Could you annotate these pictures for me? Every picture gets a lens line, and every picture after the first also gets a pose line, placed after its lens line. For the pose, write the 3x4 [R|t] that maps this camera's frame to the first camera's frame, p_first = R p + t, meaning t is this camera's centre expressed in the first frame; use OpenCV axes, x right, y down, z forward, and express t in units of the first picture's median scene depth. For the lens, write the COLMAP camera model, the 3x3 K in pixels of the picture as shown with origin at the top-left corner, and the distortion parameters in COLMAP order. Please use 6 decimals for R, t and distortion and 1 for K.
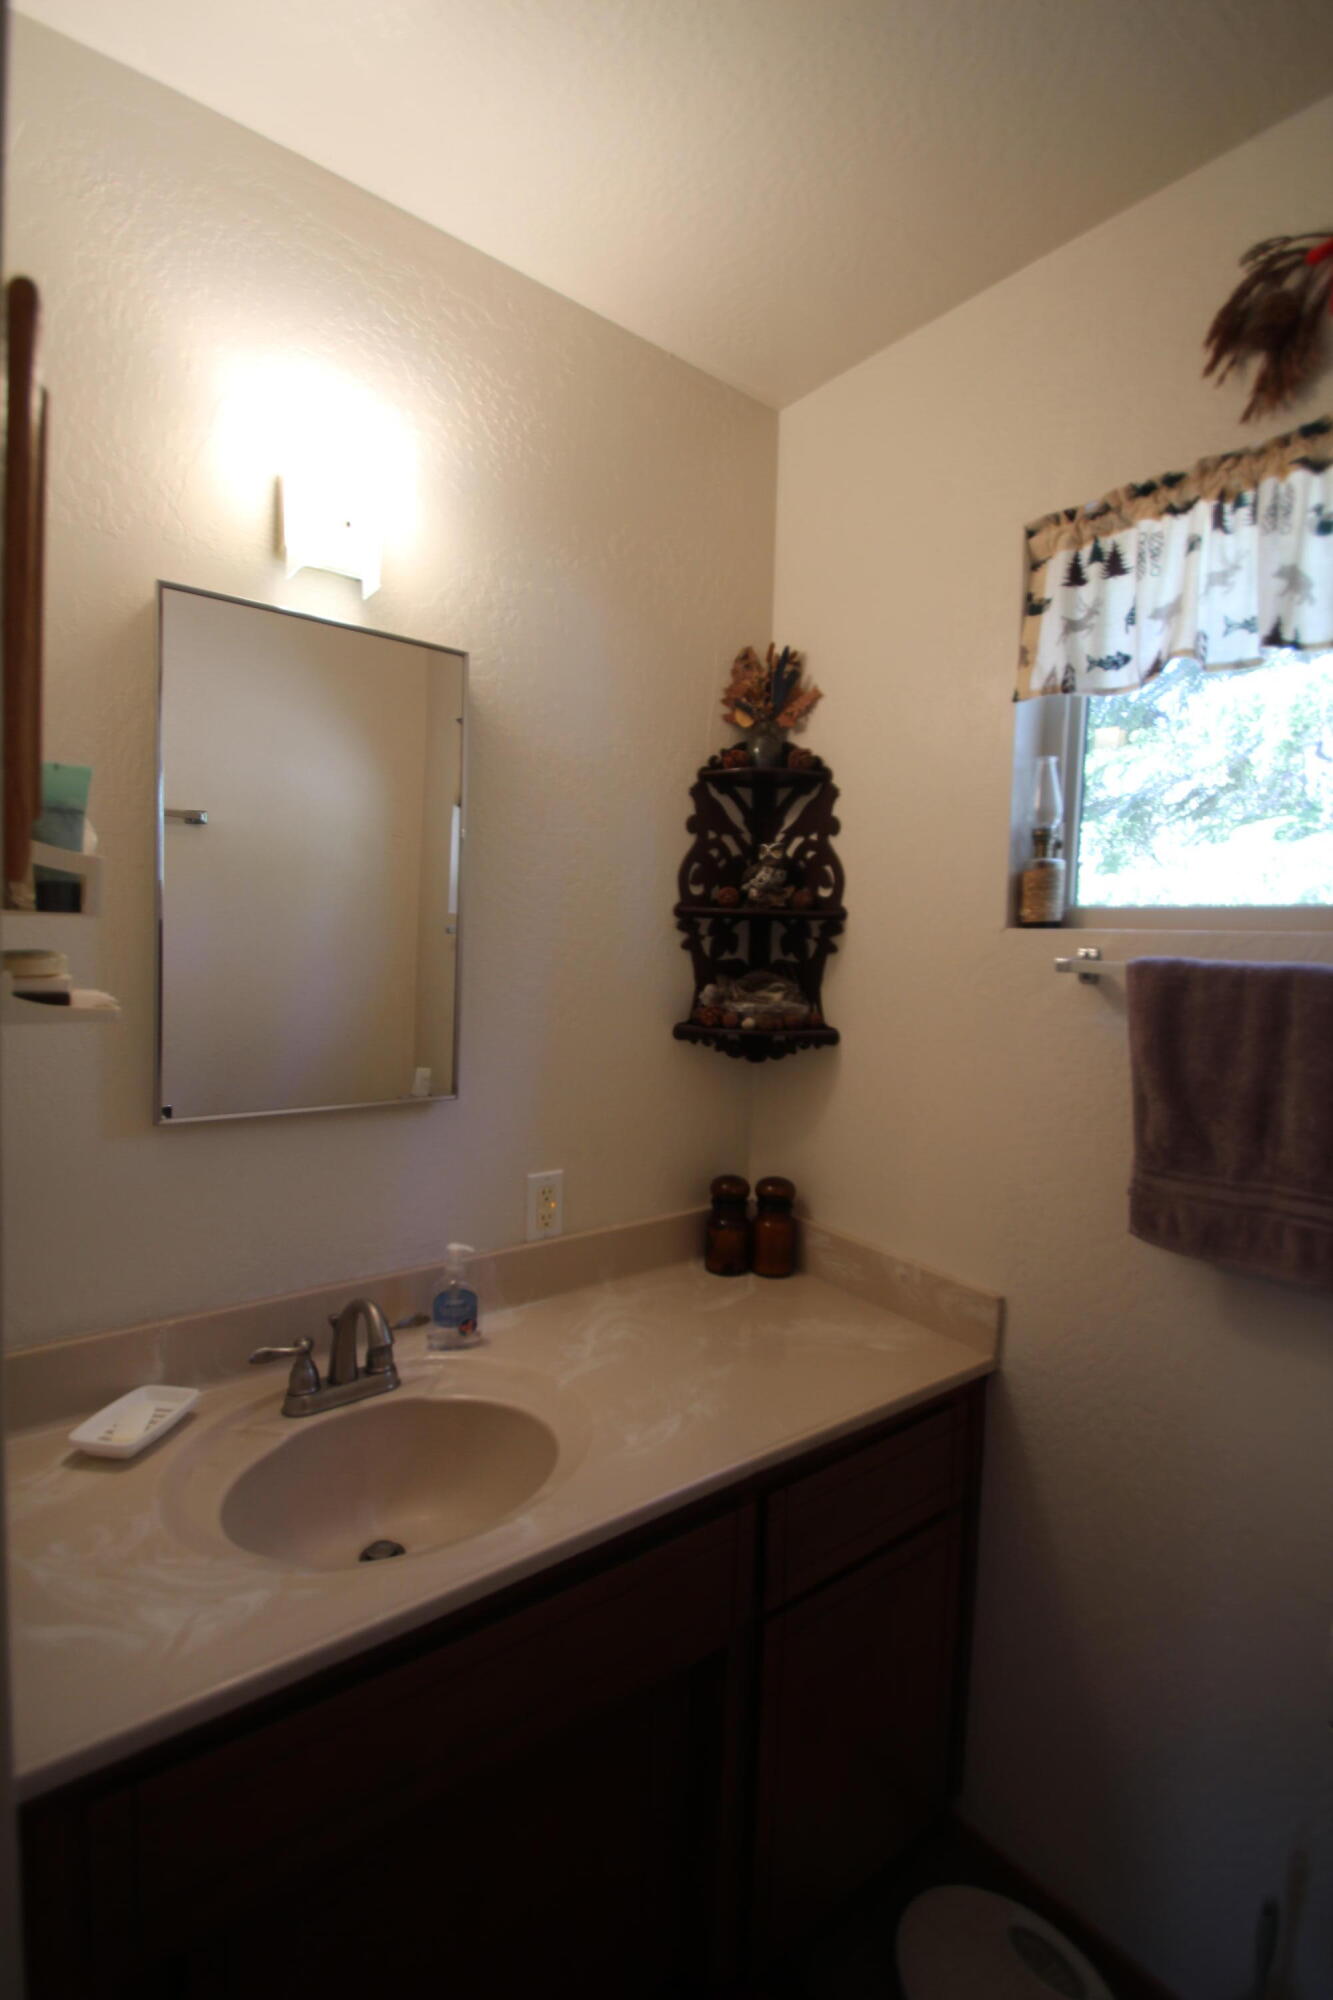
lens RADIAL K [[926.6, 0, 666.5], [0, 926.6, 1000.0], [0, 0, 1]] dist [0.003303, -0.012078]
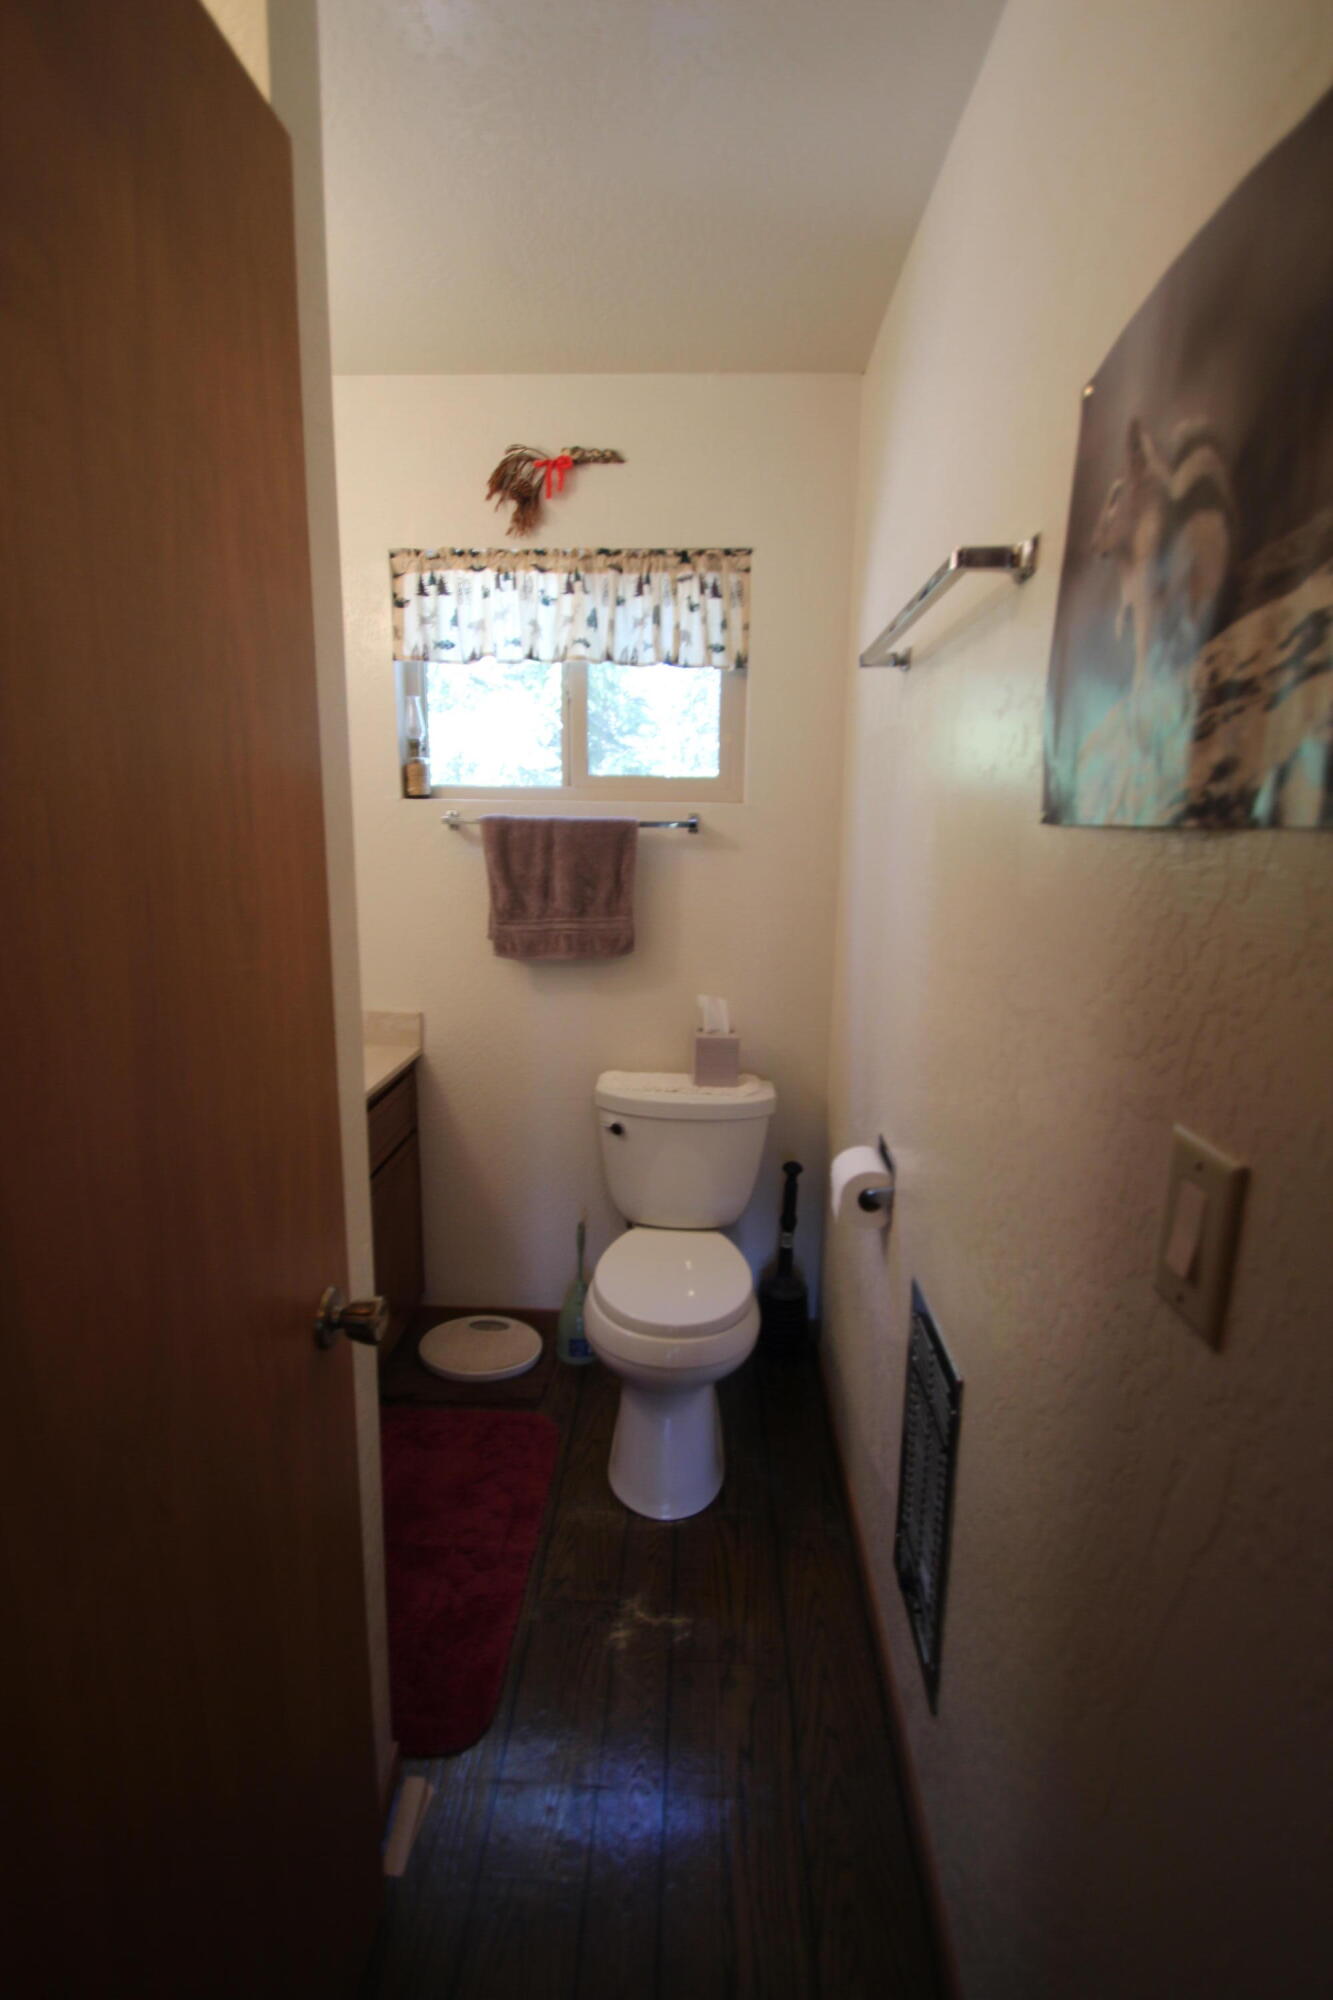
lens RADIAL K [[926.6, 0, 666.5], [0, 926.6, 1000.0], [0, 0, 1]] dist [0.003303, -0.012078]
pose [[0.659372, -0.165409, 0.733395, -0.704402], [0.053132, 0.983310, 0.174005, 0.017339], [-0.749937, -0.075767, 0.657156, -0.576407]]
